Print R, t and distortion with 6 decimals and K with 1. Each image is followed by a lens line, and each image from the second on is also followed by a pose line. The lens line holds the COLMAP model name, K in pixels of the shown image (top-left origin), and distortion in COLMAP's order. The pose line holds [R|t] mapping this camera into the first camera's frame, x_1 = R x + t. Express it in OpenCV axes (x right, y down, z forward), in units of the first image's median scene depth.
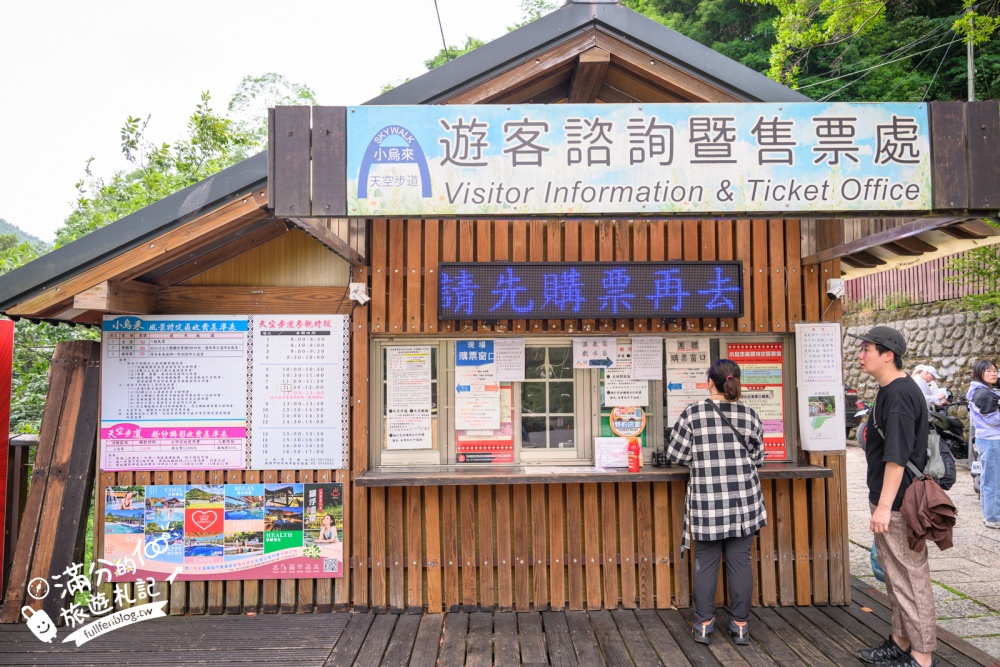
lens RADIAL K [[673.6, 0, 508.5], [0, 673.6, 337.8], [0, 0, 1]] dist [0.003097, 0.000036]
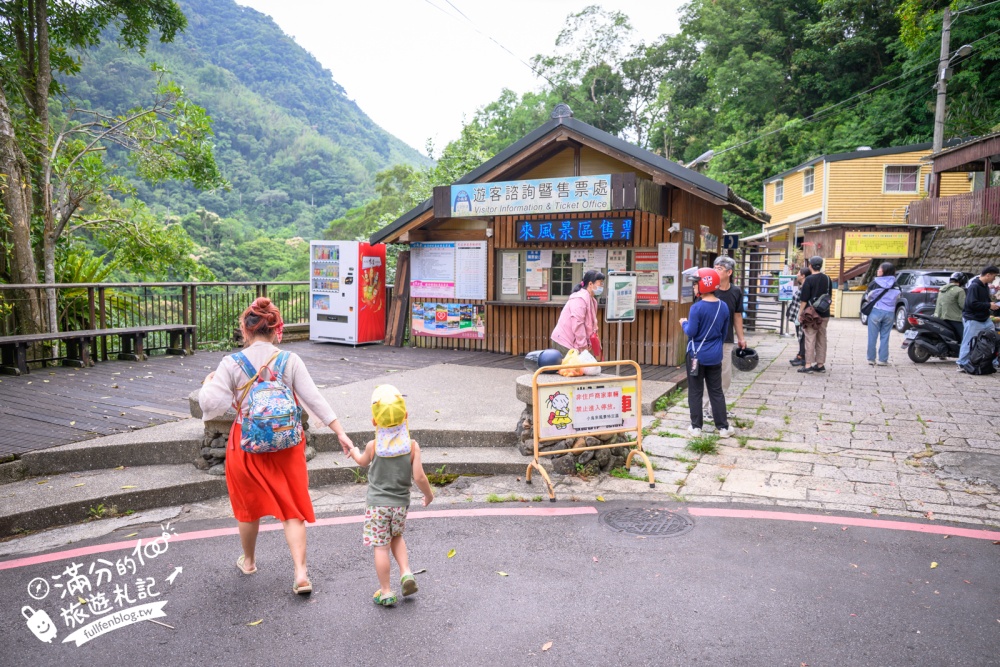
lens RADIAL K [[673.6, 0, 498.0], [0, 673.6, 332.7], [0, 0, 1]] dist [0.003097, 0.000036]
pose [[0.870131, 0.060529, -0.489089, 1.109175], [0.006169, 0.991013, 0.133621, -0.030674], [0.492781, -0.119284, 0.861938, -1.282096]]
